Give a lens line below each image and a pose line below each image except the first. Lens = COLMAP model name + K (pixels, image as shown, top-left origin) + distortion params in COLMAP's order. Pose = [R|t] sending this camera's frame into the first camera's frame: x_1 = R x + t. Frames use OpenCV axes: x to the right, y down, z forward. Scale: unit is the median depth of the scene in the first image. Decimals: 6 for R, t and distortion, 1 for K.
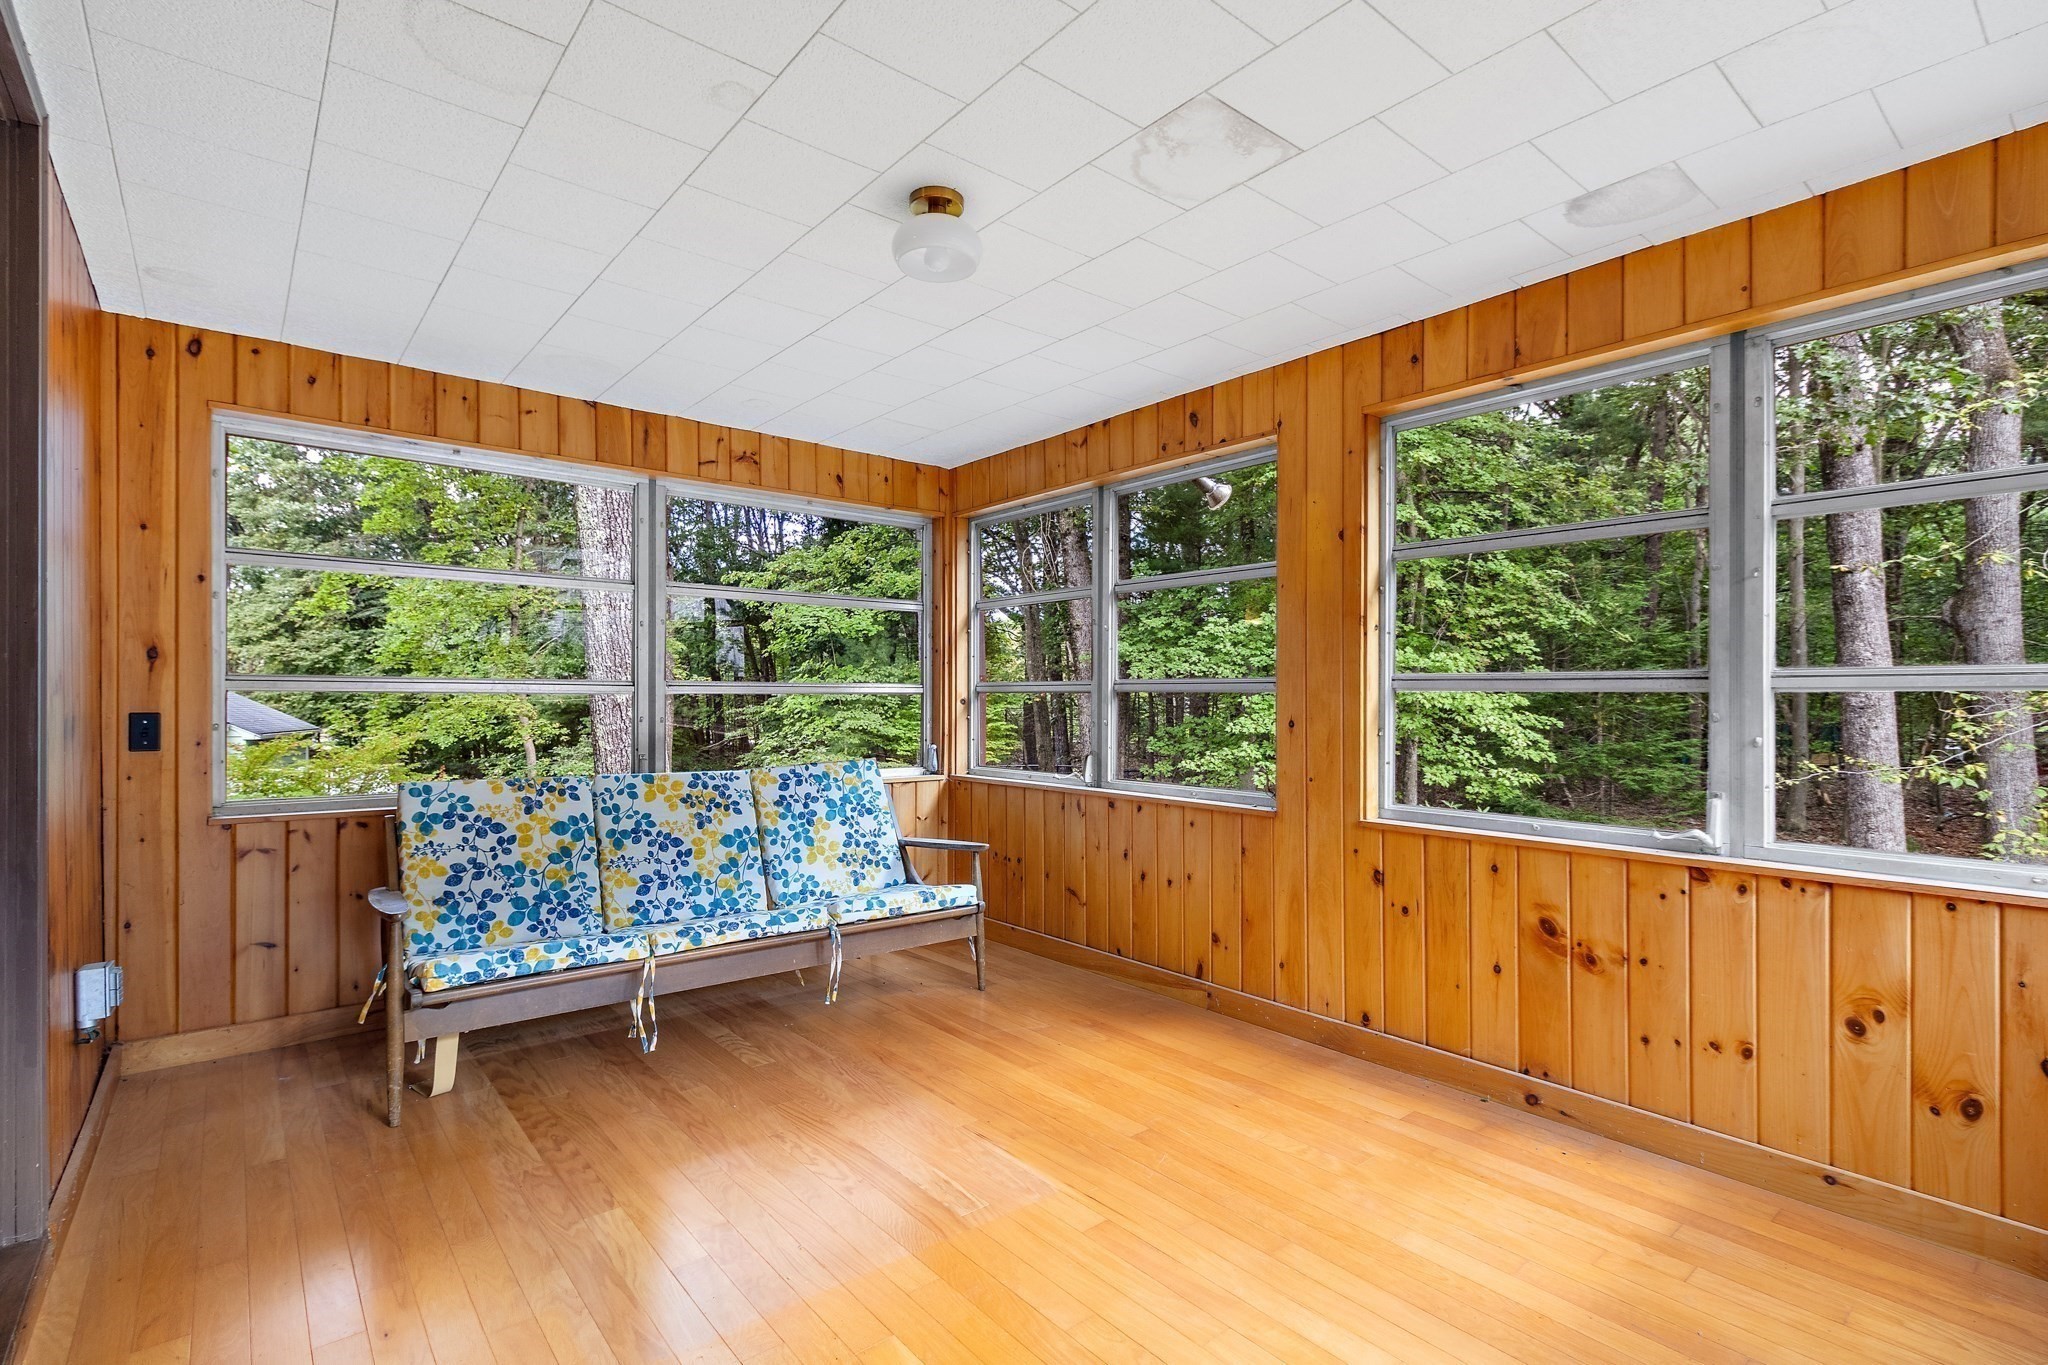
lens RADIAL K [[961.5, 0, 1028.6], [0, 961.5, 693.5], [0, 0, 1]] dist [0.003137, -0.000080]
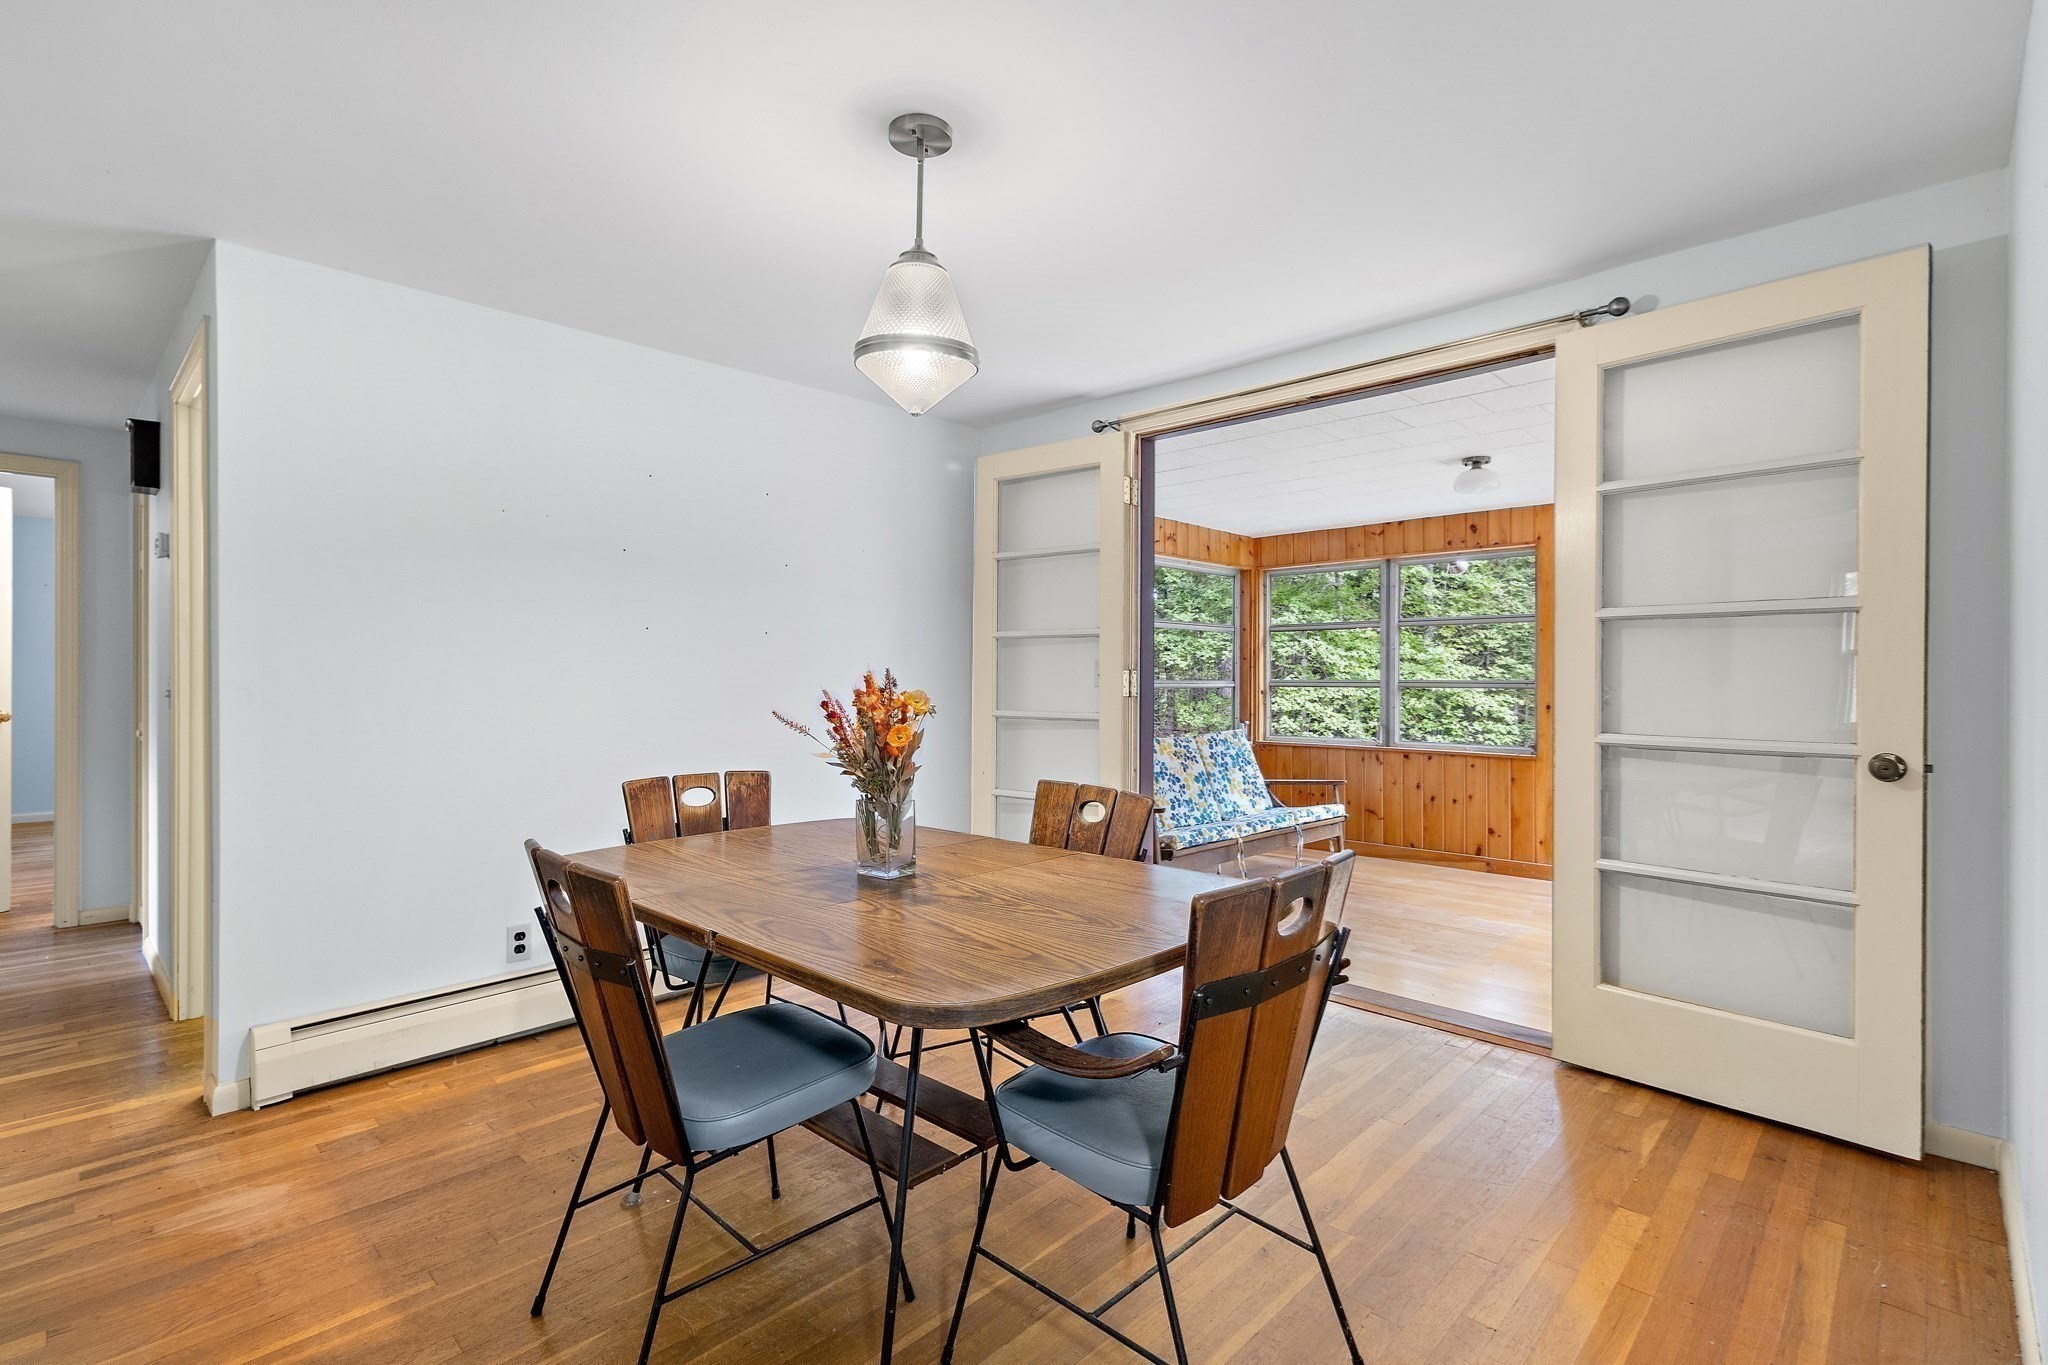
lens RADIAL K [[961.5, 0, 1028.6], [0, 961.5, 693.5], [0, 0, 1]] dist [0.003137, -0.000080]
pose [[0.993413, 0.000809, 0.114589, -0.824177], [-0.003348, 0.999753, 0.021969, -0.029758], [-0.114543, -0.022208, 0.993170, -0.620618]]
